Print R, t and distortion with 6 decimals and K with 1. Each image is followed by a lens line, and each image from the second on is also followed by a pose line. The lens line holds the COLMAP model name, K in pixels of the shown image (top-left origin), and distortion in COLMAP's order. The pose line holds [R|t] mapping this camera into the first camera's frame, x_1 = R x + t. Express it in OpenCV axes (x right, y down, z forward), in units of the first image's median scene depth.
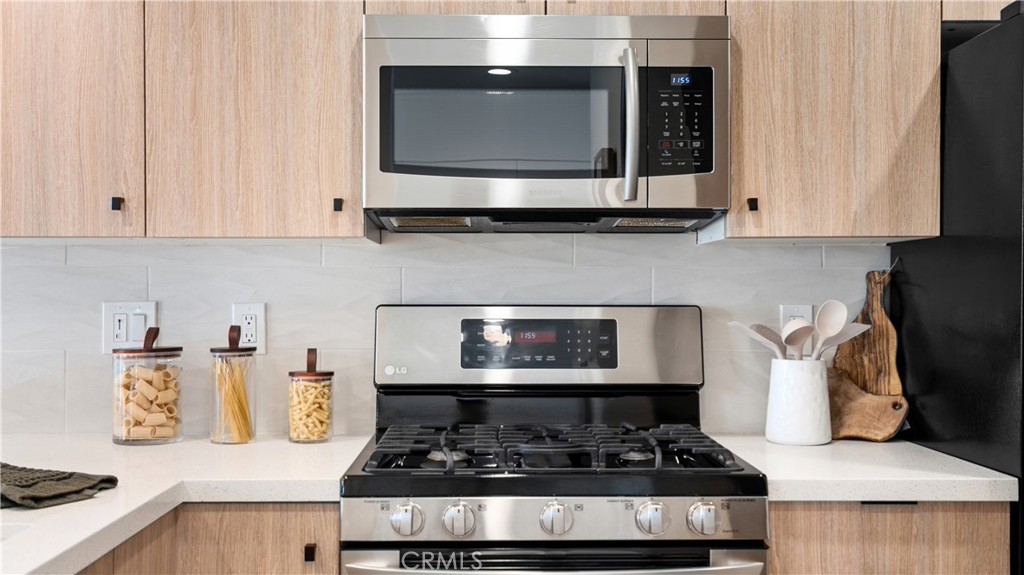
lens RADIAL K [[1022.6, 0, 513.9], [0, 1022.6, 301.0], [0, 0, 1]] dist [0.006295, 0.000000]
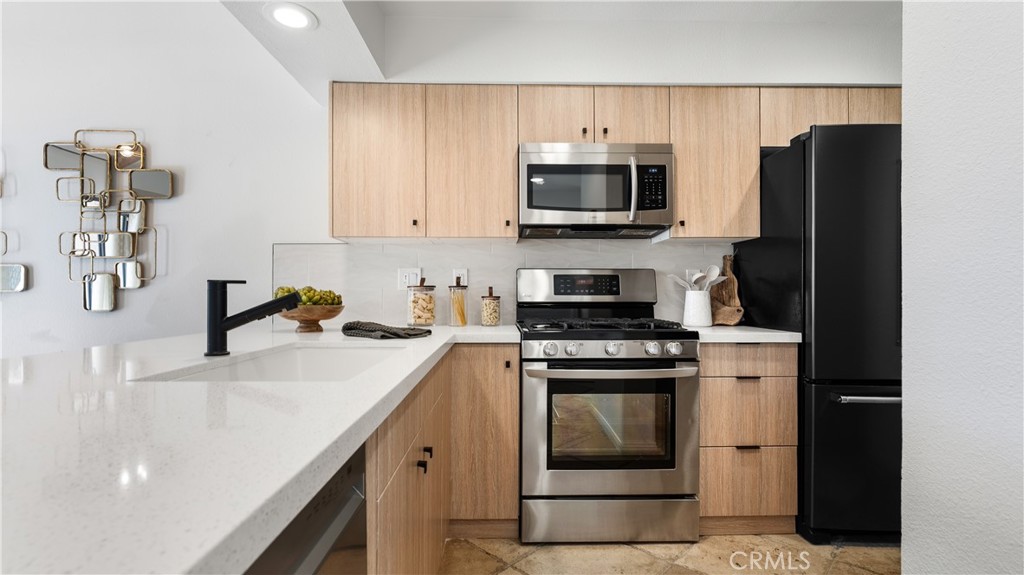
lens RADIAL K [[468.8, 0, 511.0], [0, 468.8, 292.7], [0, 0, 1]] dist [-0.010282, 0.003296]
pose [[1.000000, -0.000617, 0.000484, -0.163659], [0.000621, 0.999964, -0.008496, 0.075446], [-0.000479, 0.008496, 0.999964, -0.082543]]
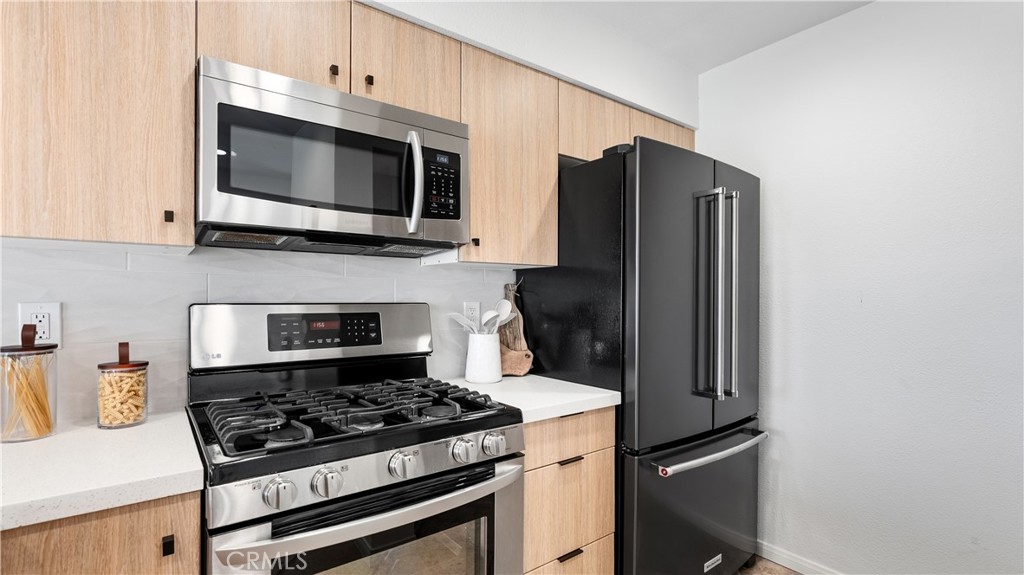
lens RADIAL K [[468.8, 0, 512.7], [0, 468.8, 294.5], [0, 0, 1]] dist [-0.010282, 0.003296]
pose [[0.804610, 0.005790, 0.593775, -0.170398], [-0.001430, 0.999968, -0.007813, -0.003591], [-0.593802, 0.005437, 0.804593, 0.353309]]
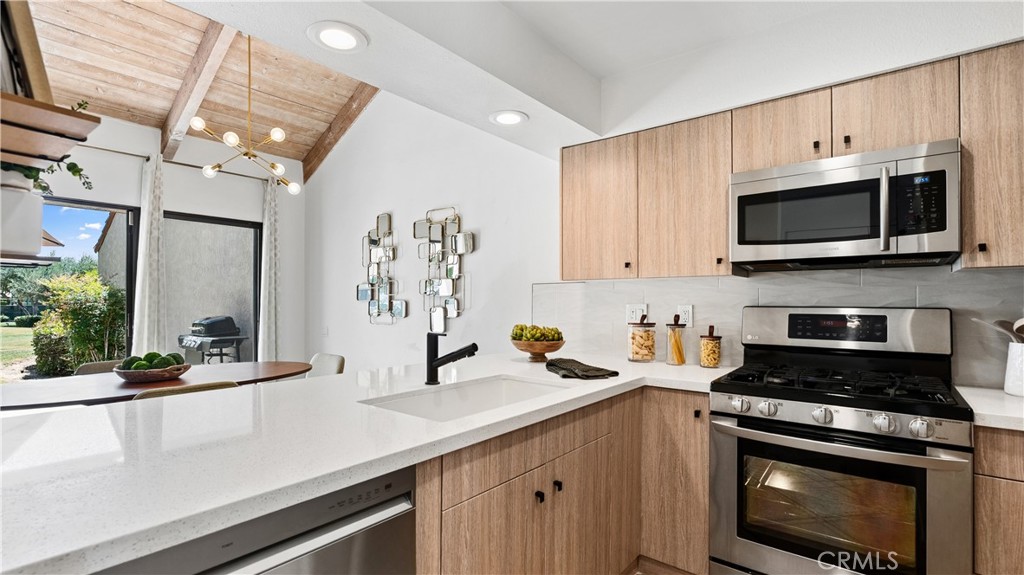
lens RADIAL K [[468.8, 0, 511.9], [0, 468.8, 298.2], [0, 0, 1]] dist [-0.010282, 0.003296]
pose [[0.766173, -0.001783, -0.642632, 0.134630], [-0.004769, 0.999953, -0.008460, -0.002426], [0.642617, 0.009546, 0.766128, -0.064573]]
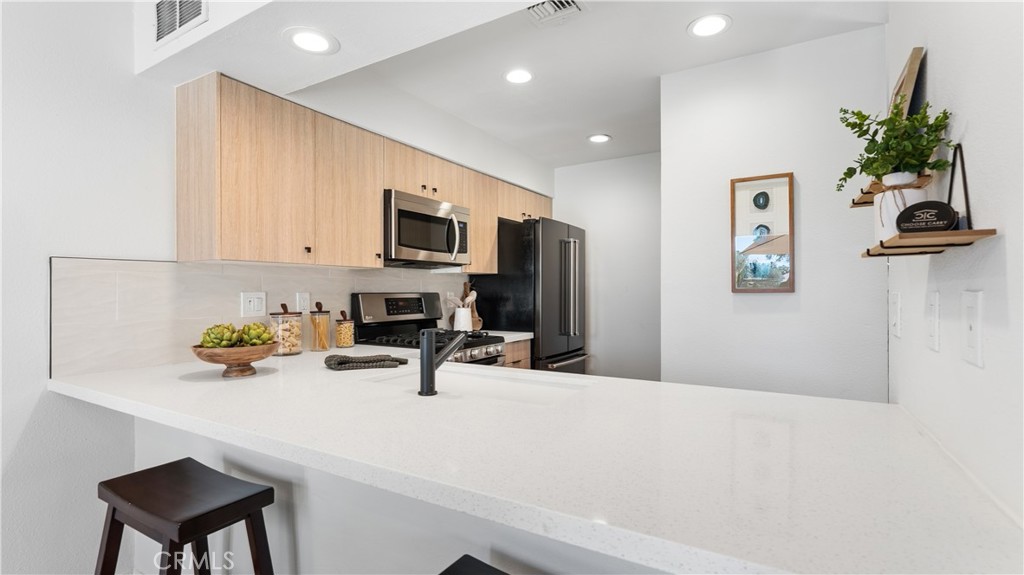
lens RADIAL K [[468.8, 0, 506.2], [0, 468.8, 288.7], [0, 0, 1]] dist [-0.010282, 0.003296]
pose [[0.538337, 0.001512, 0.842729, -1.030602], [0.003519, 0.999986, -0.004042, -0.000733], [-0.842723, 0.005142, 0.538323, 0.046579]]
